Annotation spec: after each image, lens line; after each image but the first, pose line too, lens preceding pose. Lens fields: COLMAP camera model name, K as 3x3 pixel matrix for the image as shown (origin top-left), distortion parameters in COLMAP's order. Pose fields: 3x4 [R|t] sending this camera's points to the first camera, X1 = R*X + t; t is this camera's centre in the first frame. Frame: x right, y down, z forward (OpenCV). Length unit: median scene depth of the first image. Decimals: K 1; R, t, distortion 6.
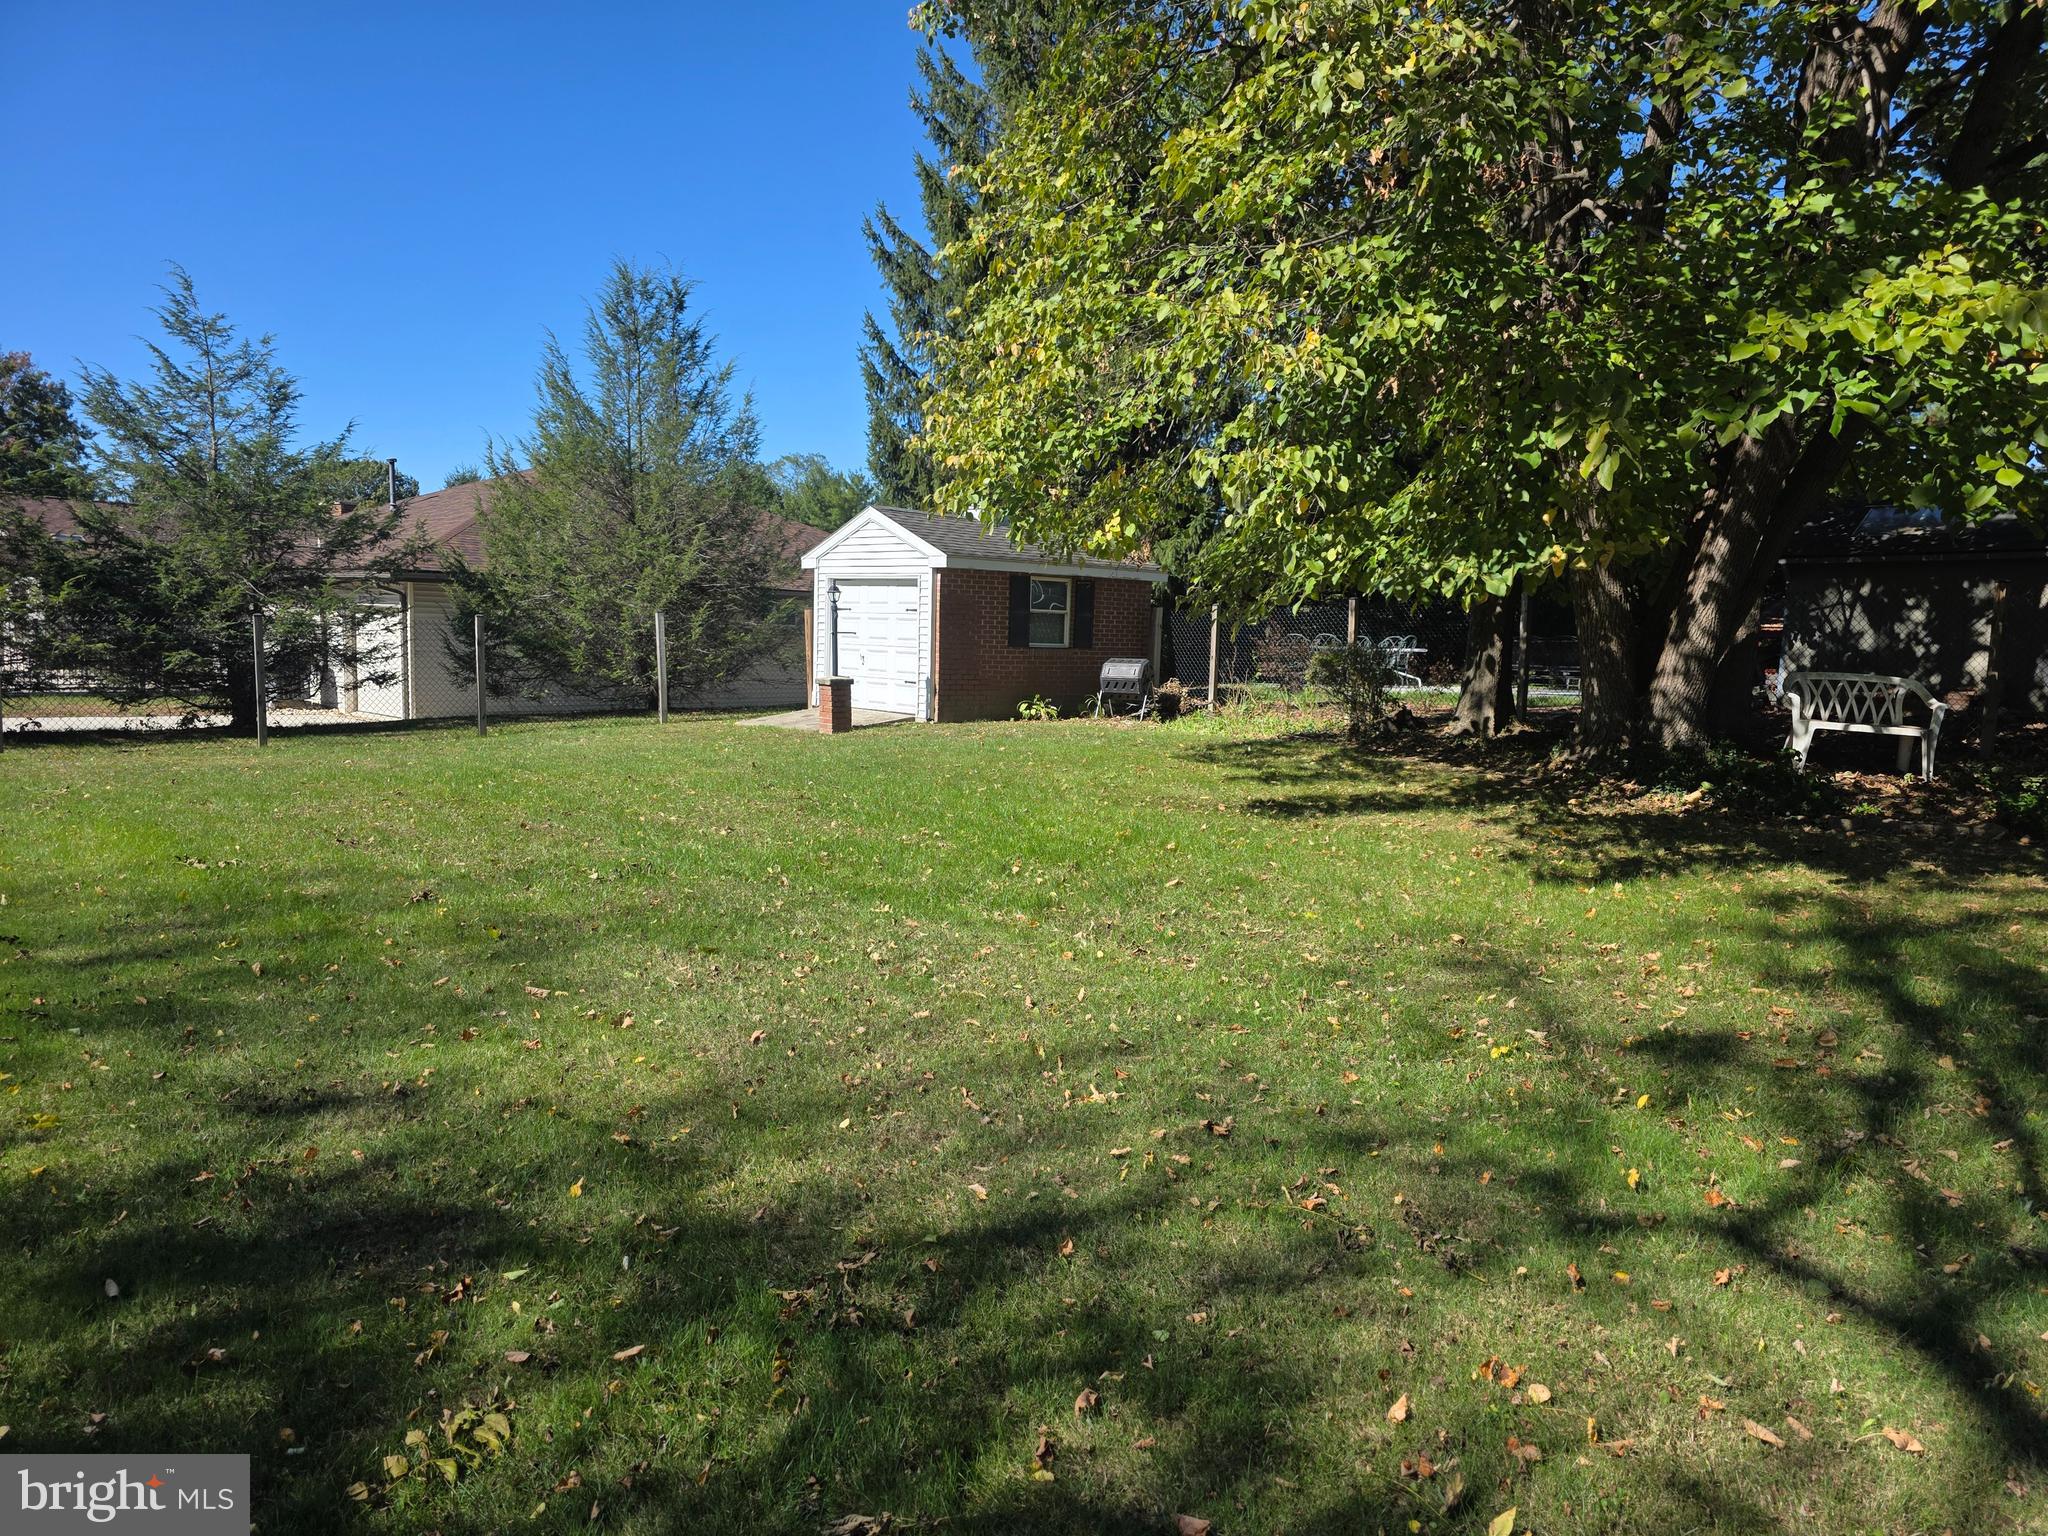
lens RADIAL K [[1359.4, 0, 1029.5], [0, 1359.4, 773.7], [0, 0, 1]] dist [0.054219, -0.041415]
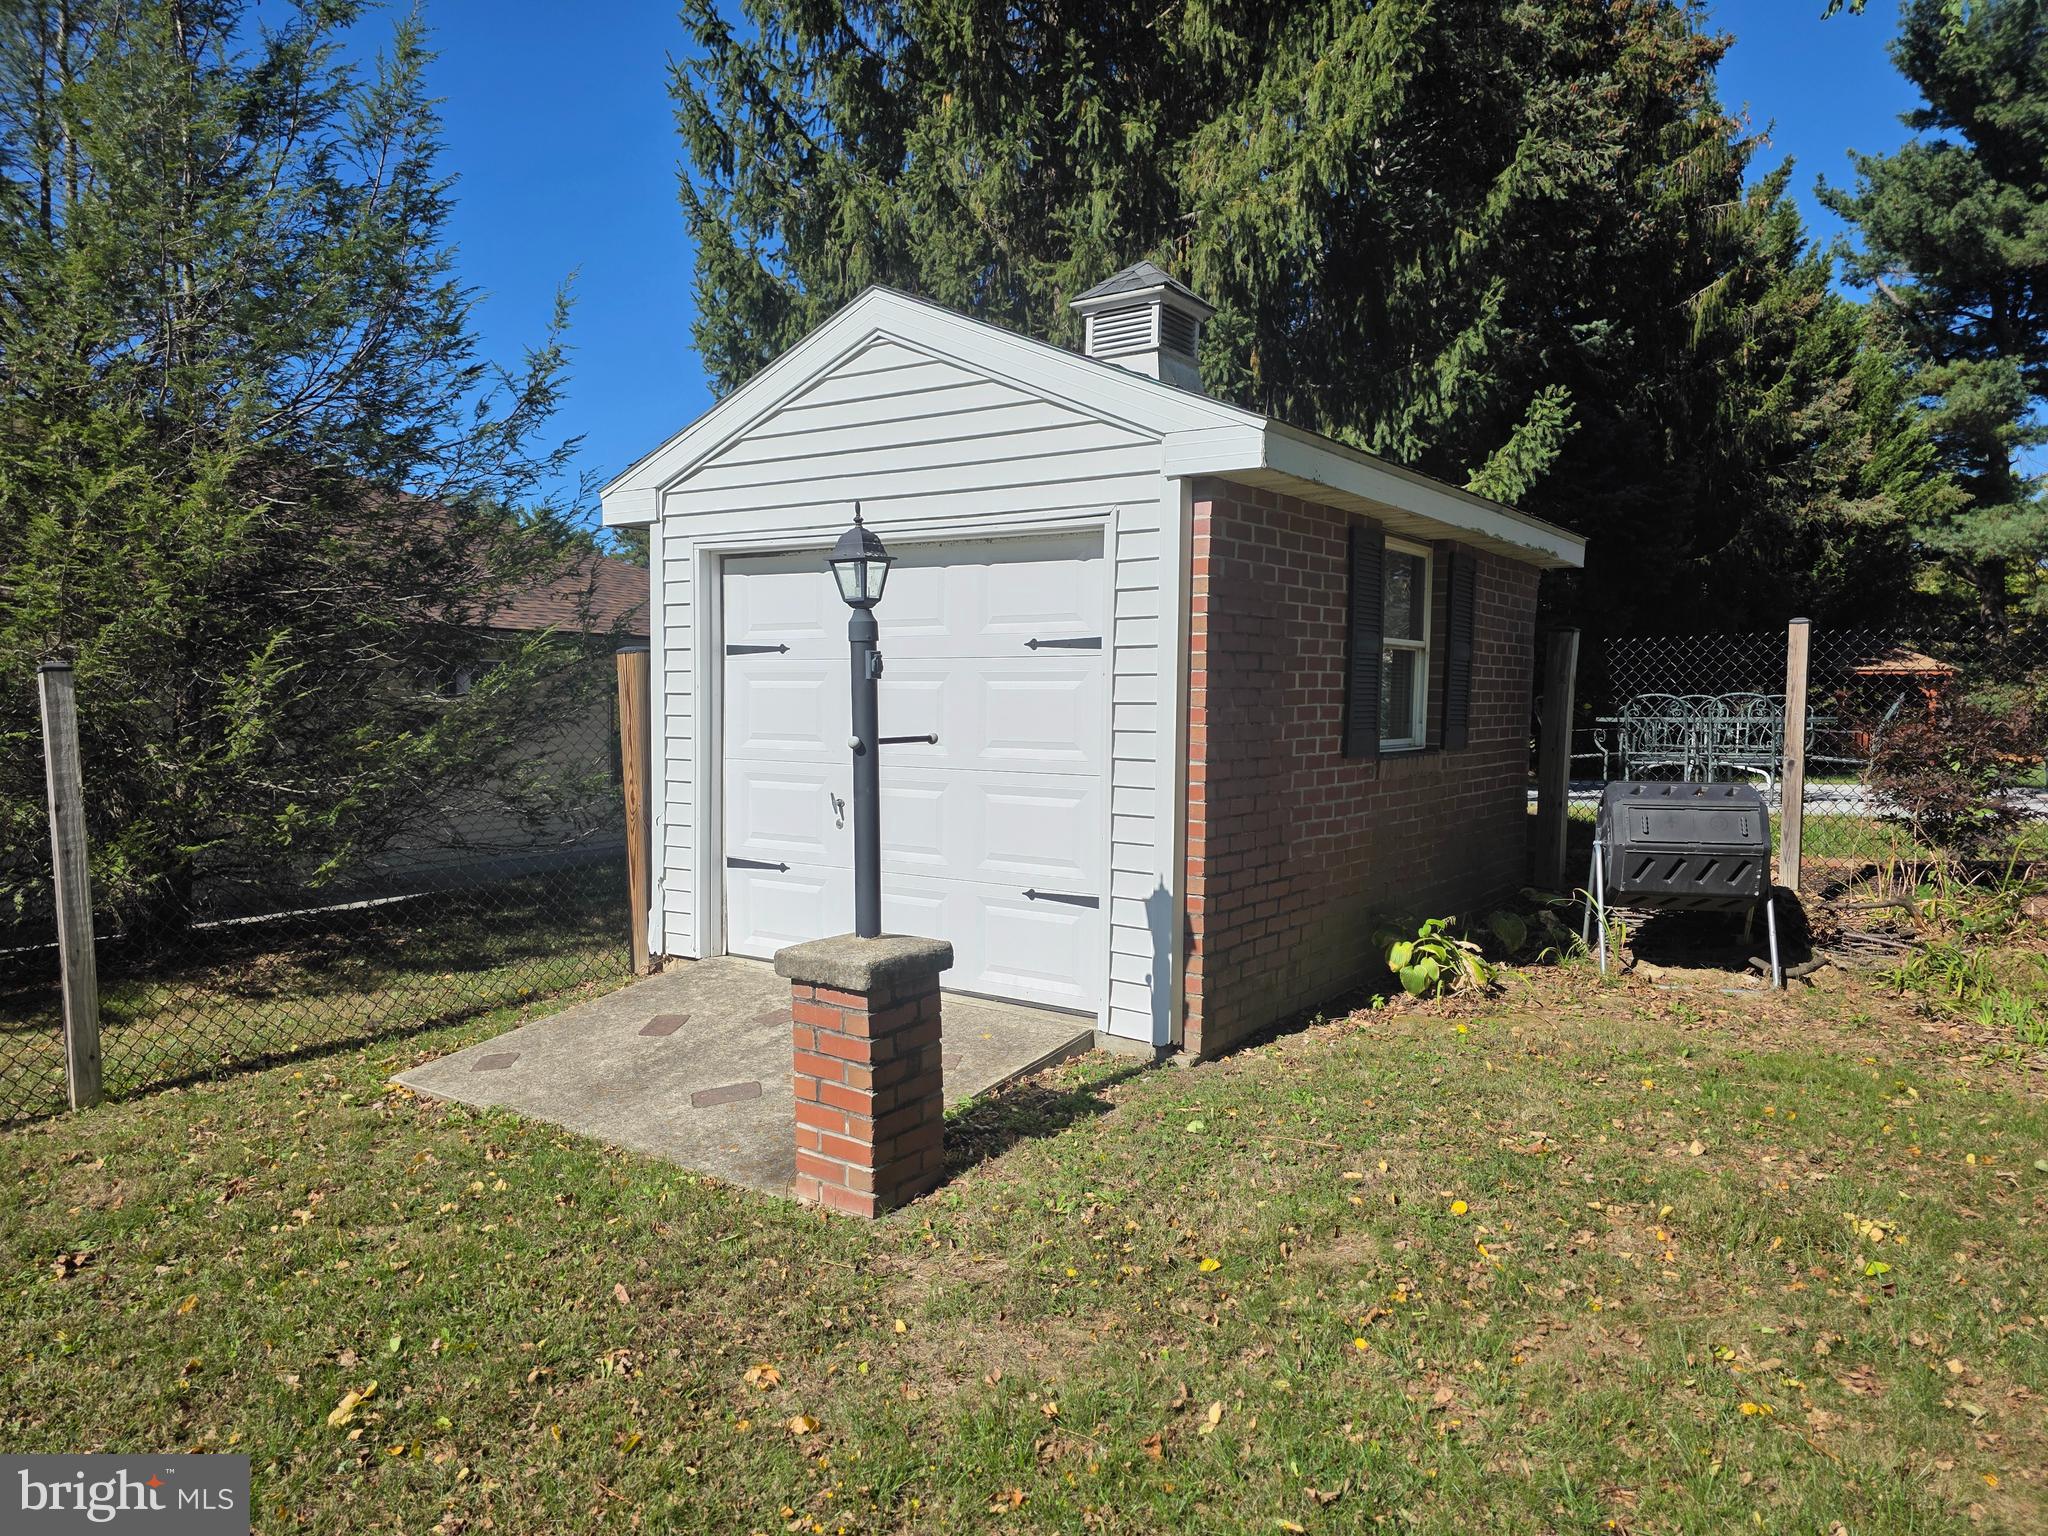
lens RADIAL K [[1359.4, 0, 1015.4], [0, 1359.4, 771.8], [0, 0, 1]] dist [0.054219, -0.041415]
pose [[0.976579, -0.033426, 0.212548, -0.152744], [0.042453, 0.998374, -0.038049, -0.081885], [-0.210931, 0.046181, 0.976409, 0.716450]]
